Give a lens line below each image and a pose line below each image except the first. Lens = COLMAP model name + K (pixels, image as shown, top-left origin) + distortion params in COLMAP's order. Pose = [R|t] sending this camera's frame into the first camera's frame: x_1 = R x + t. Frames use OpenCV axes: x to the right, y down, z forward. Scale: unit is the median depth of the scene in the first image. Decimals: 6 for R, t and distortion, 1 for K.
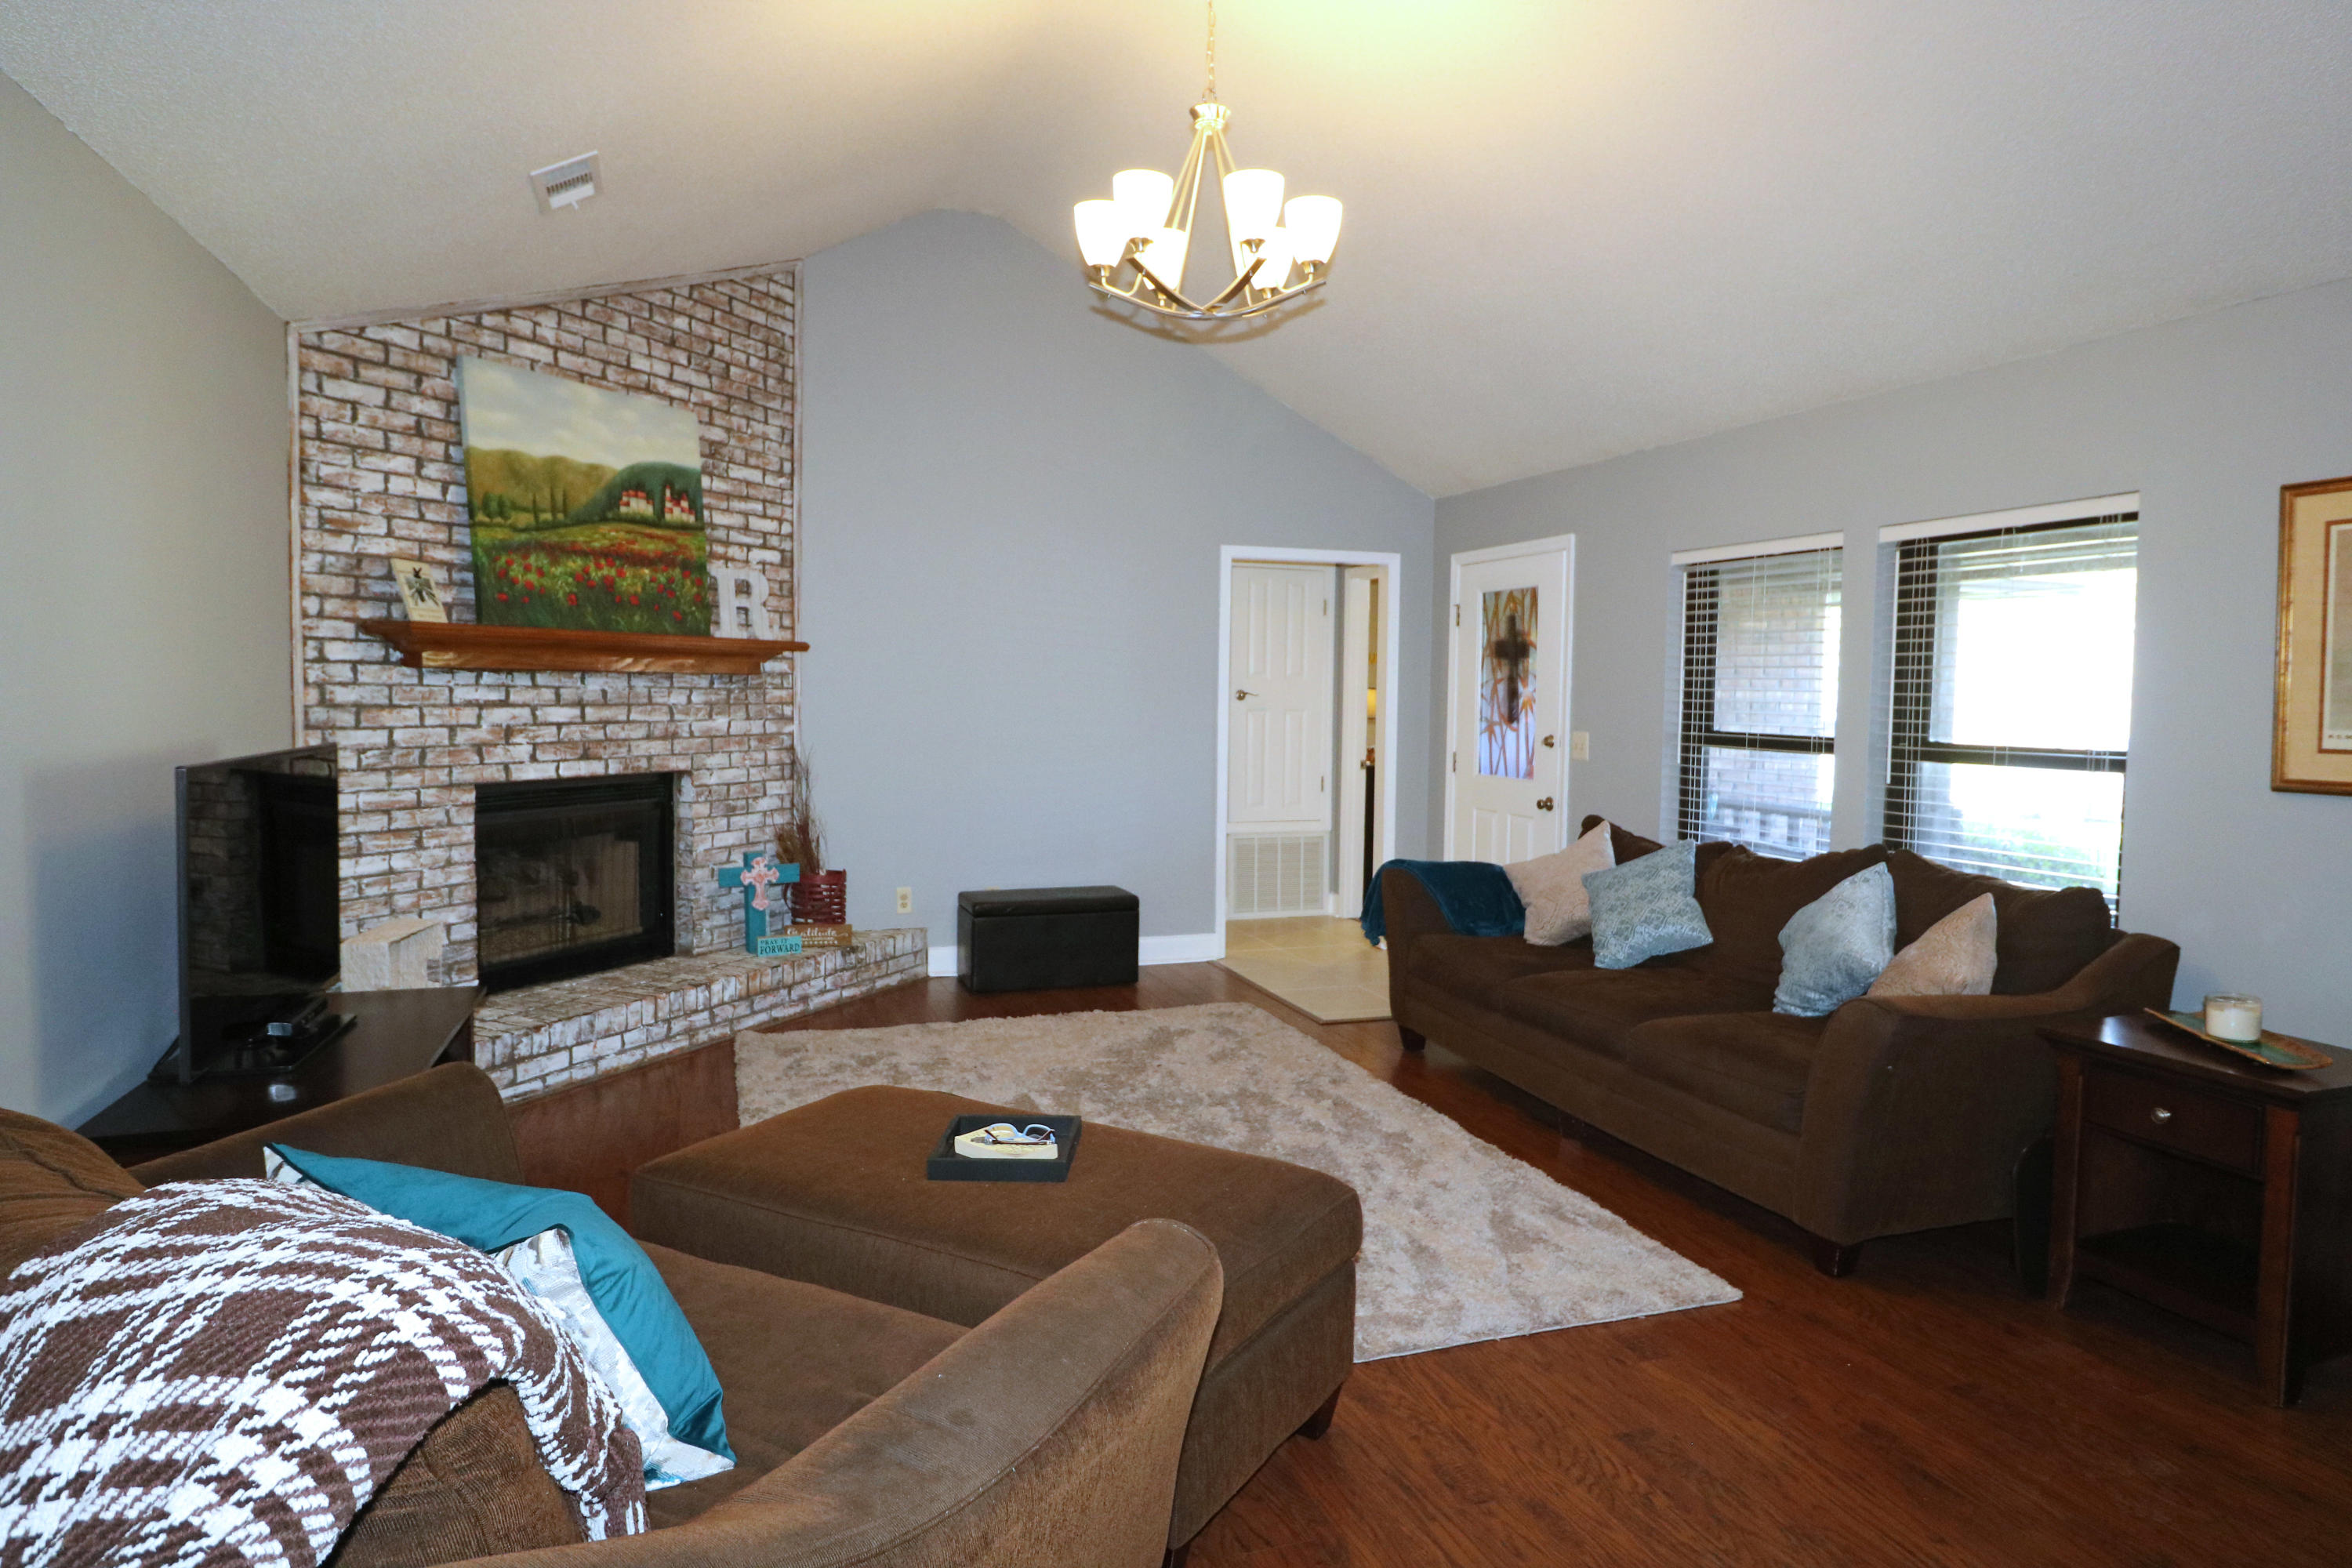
lens RADIAL K [[1415.5, 0, 1184.4], [0, 1415.5, 770.1], [0, 0, 1]] dist [0.000289, -0.001382]
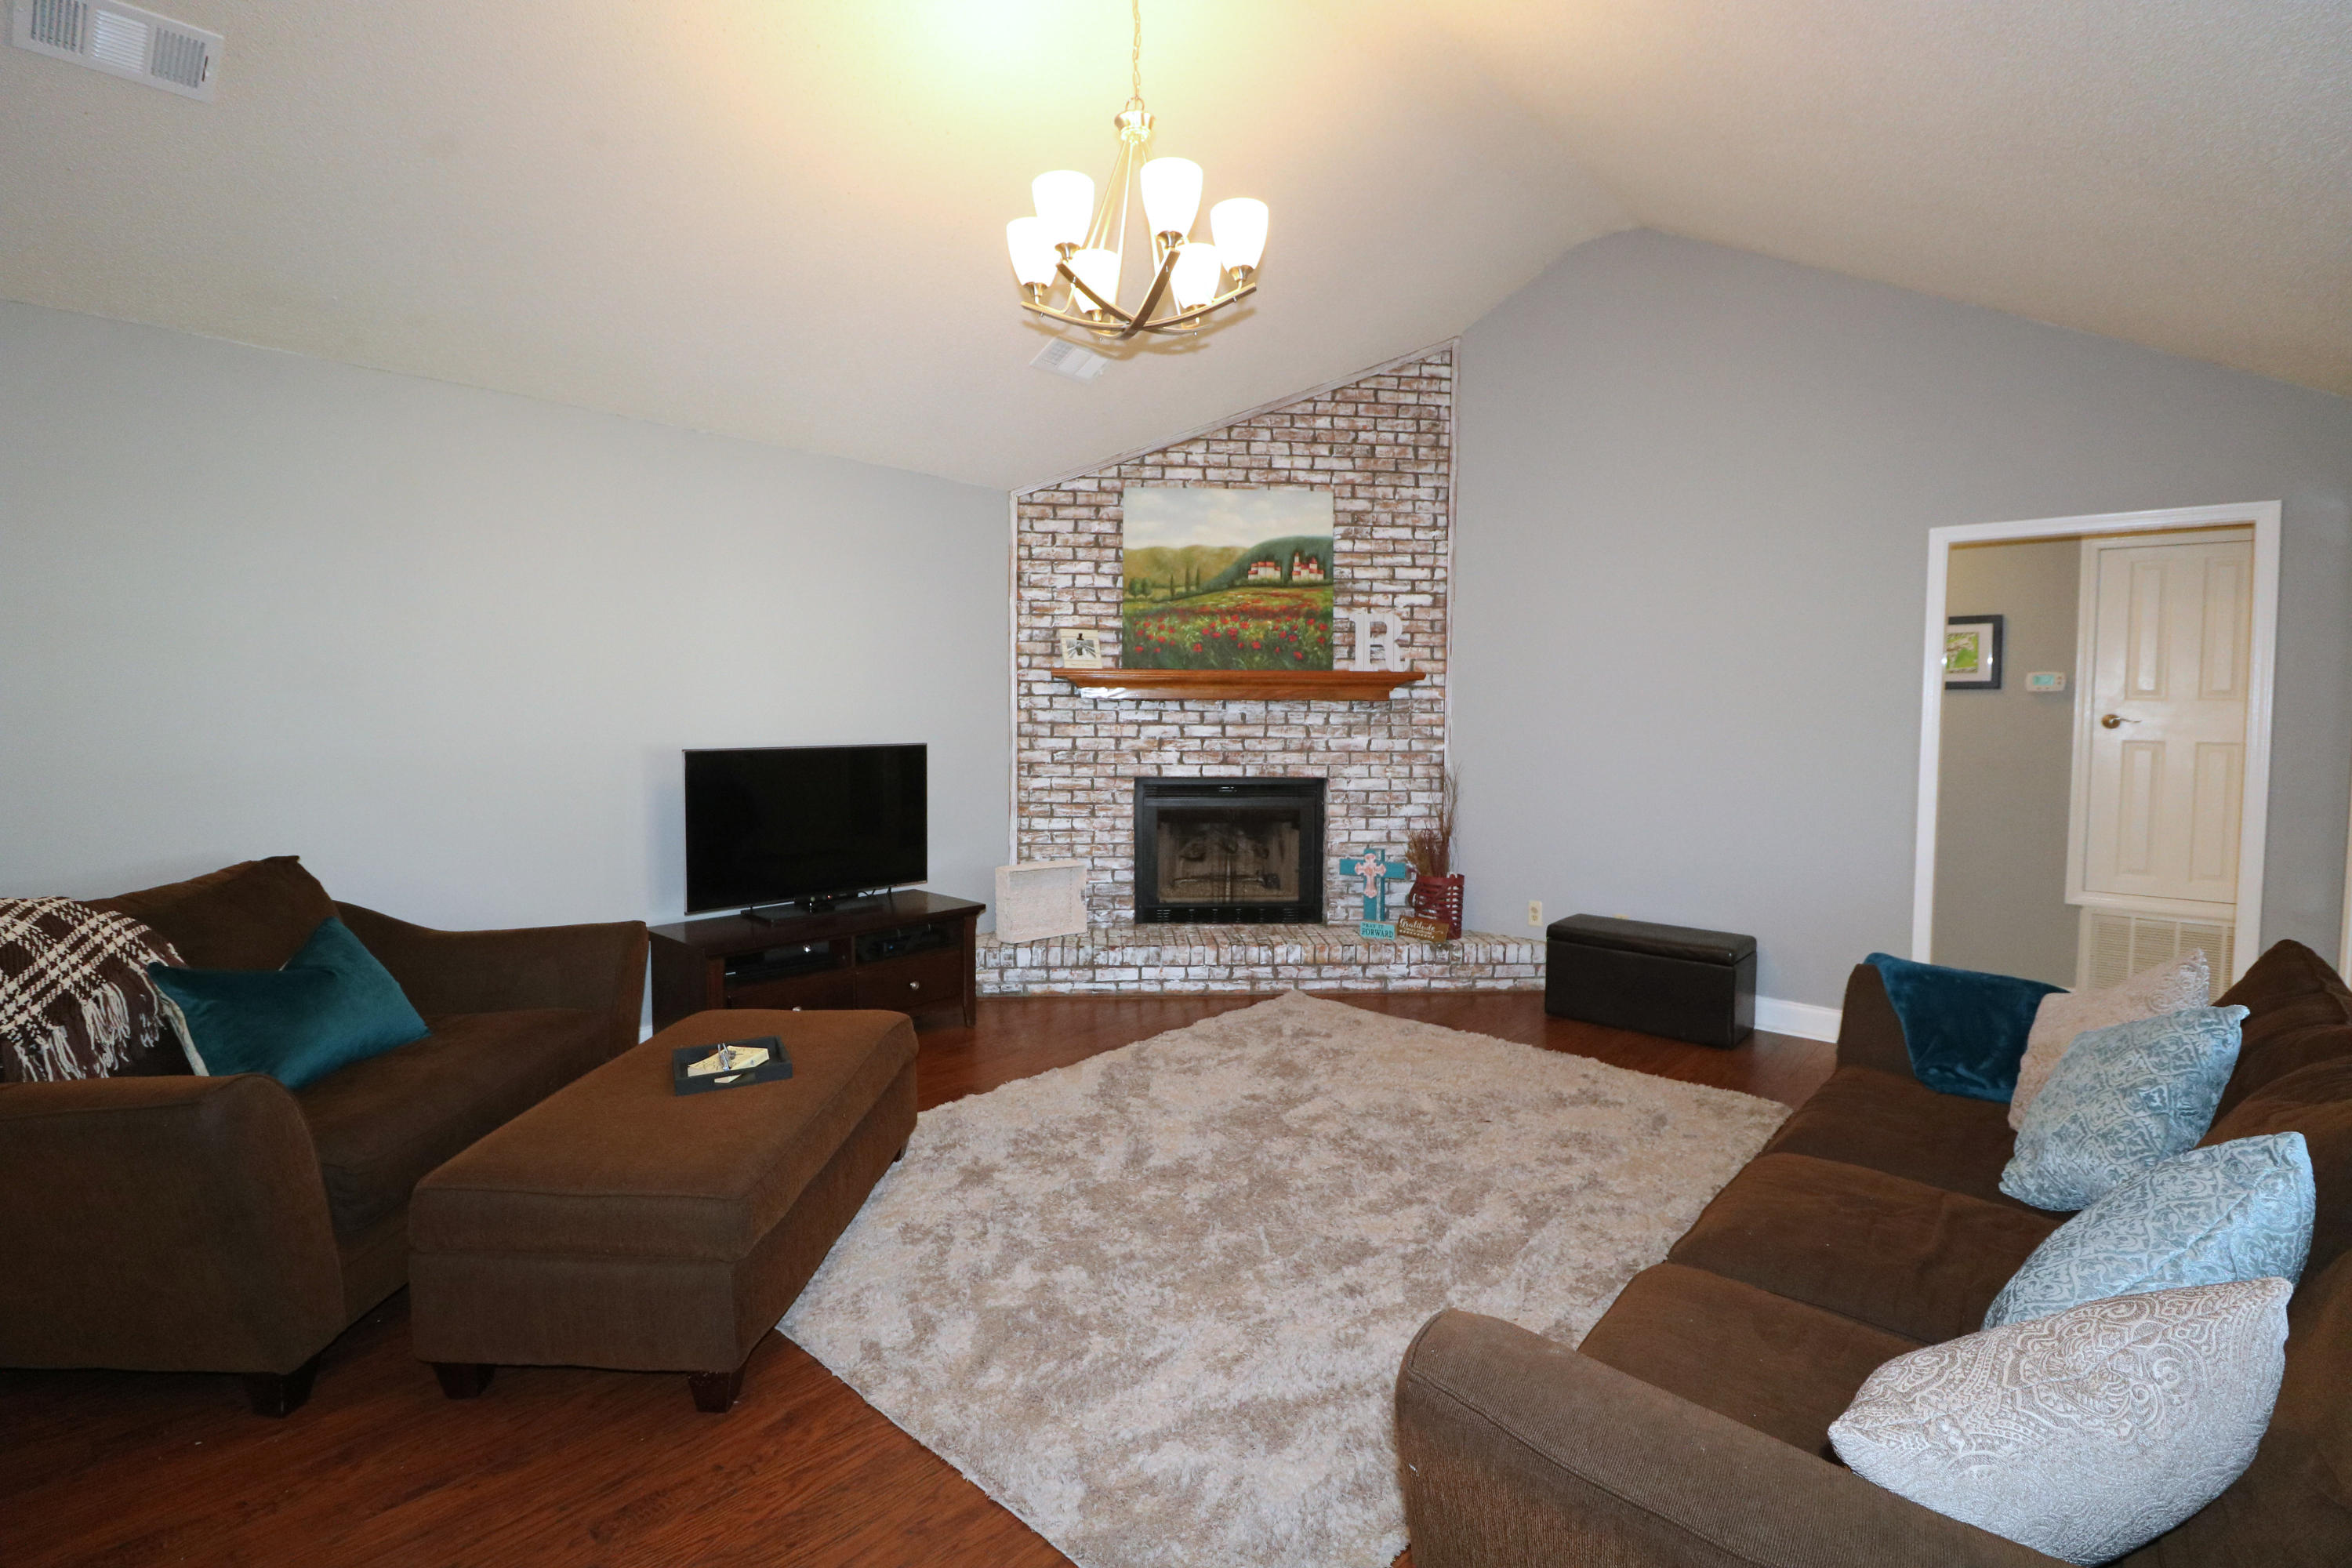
lens RADIAL K [[1117.6, 0, 1184.1], [0, 1117.6, 764.6], [0, 0, 1]] dist [-0.001231, -0.012901]
pose [[0.466806, 0.038359, -0.883527, 0.506911], [-0.052162, 0.998514, 0.015792, -0.022217], [0.882820, 0.038715, 0.468113, 0.462559]]
